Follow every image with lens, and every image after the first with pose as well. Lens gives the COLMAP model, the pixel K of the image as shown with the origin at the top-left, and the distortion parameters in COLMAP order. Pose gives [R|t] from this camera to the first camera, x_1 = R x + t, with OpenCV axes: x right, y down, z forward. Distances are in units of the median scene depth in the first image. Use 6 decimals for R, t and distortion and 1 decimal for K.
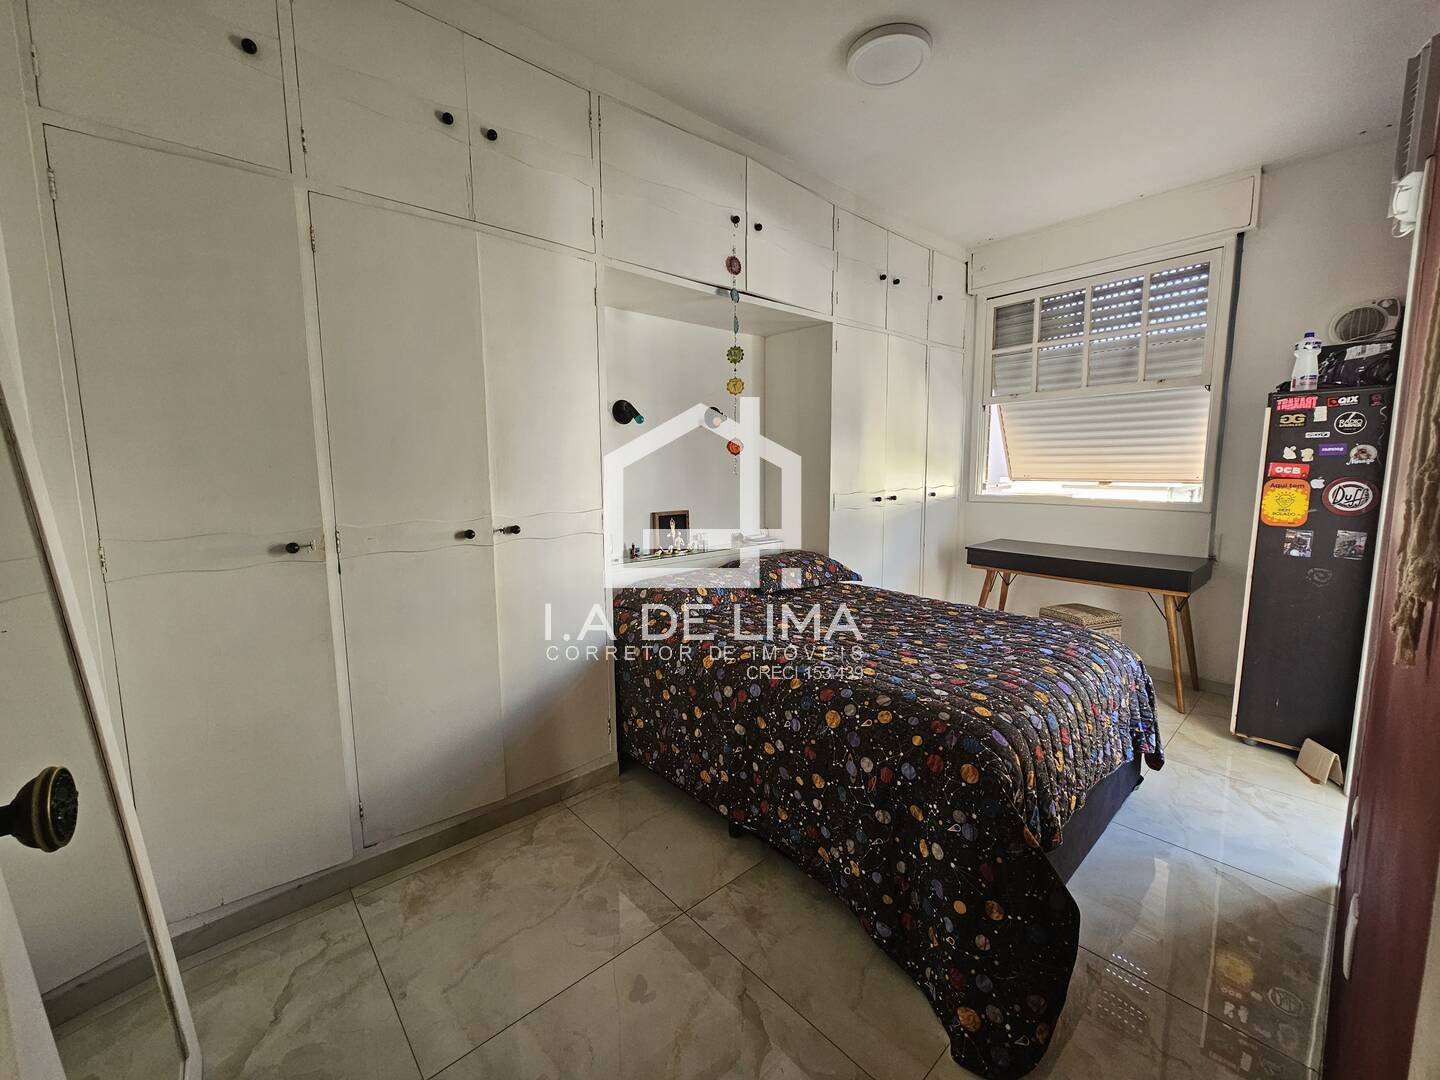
lens RADIAL K [[588.4, 0, 717.7], [0, 588.4, 539.7], [0, 0, 1]] dist [0.000133, 0.002019]
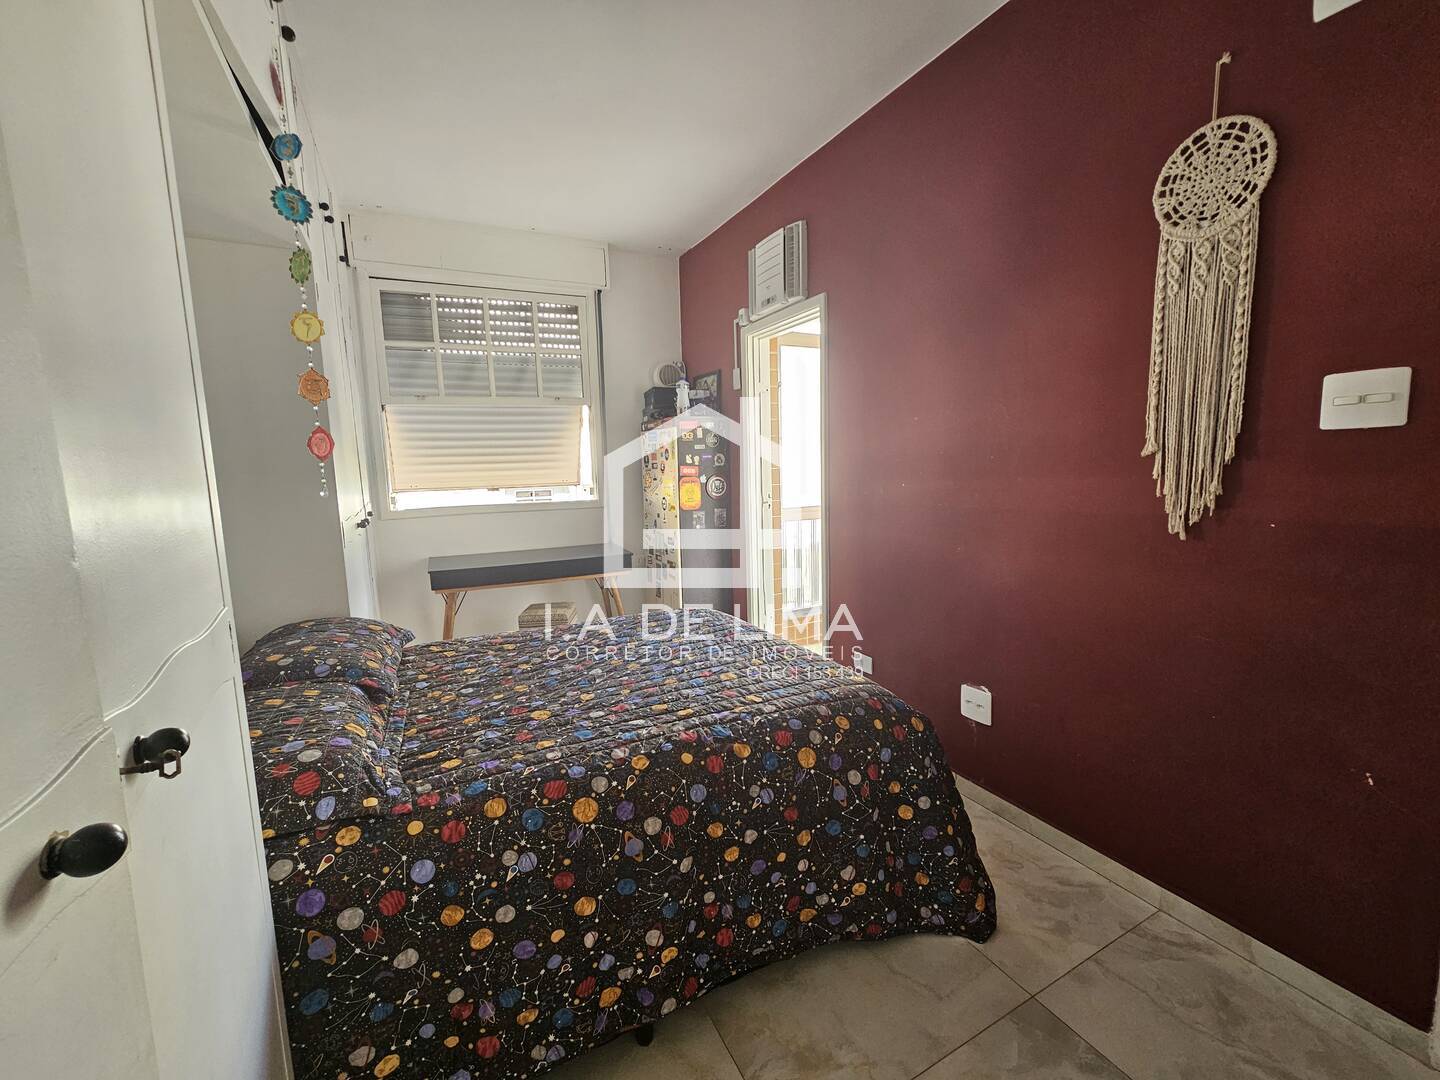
lens RADIAL K [[588.4, 0, 718.6], [0, 588.4, 536.7], [0, 0, 1]] dist [0.000133, 0.002019]
pose [[0.255743, -0.123849, 0.958779, -0.468671], [0.150936, 0.984713, 0.086939, -0.082757], [-0.954889, 0.122481, 0.270527, 0.631515]]
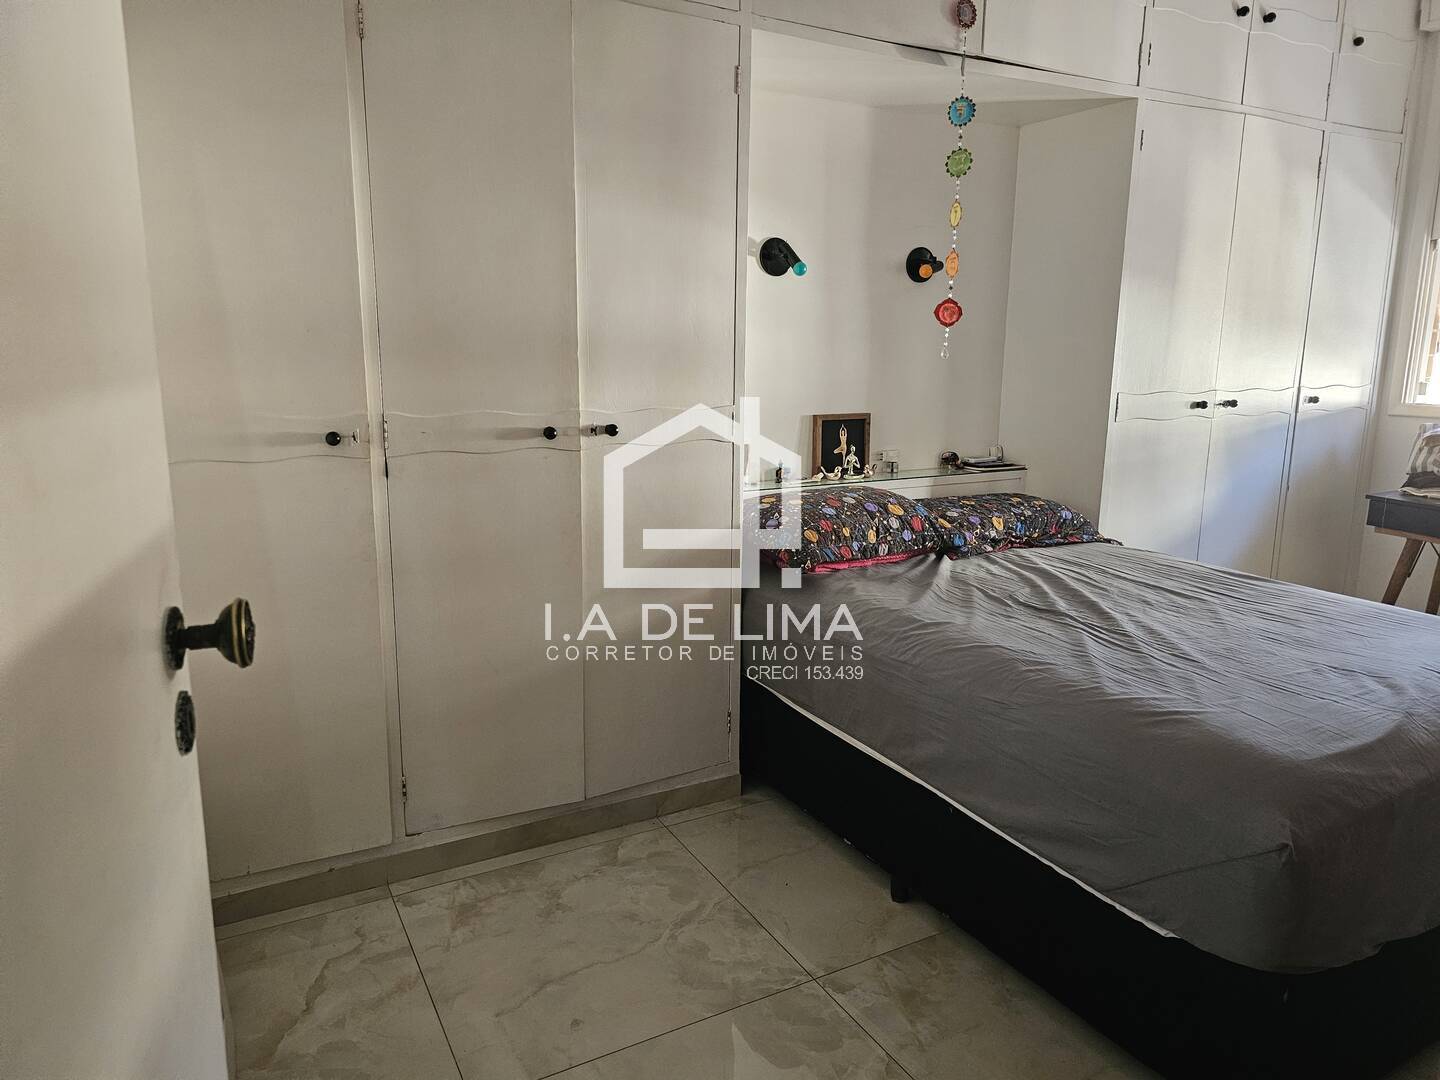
lens RADIAL K [[982.6, 0, 721.2], [0, 982.6, 533.1], [0, 0, 1]] dist [0.028046, -0.012106]
pose [[0.973107, 0.059647, -0.222495, 0.053135], [-0.045270, 0.996577, 0.069169, 0.019032], [0.225859, -0.057236, 0.972477, -0.116778]]
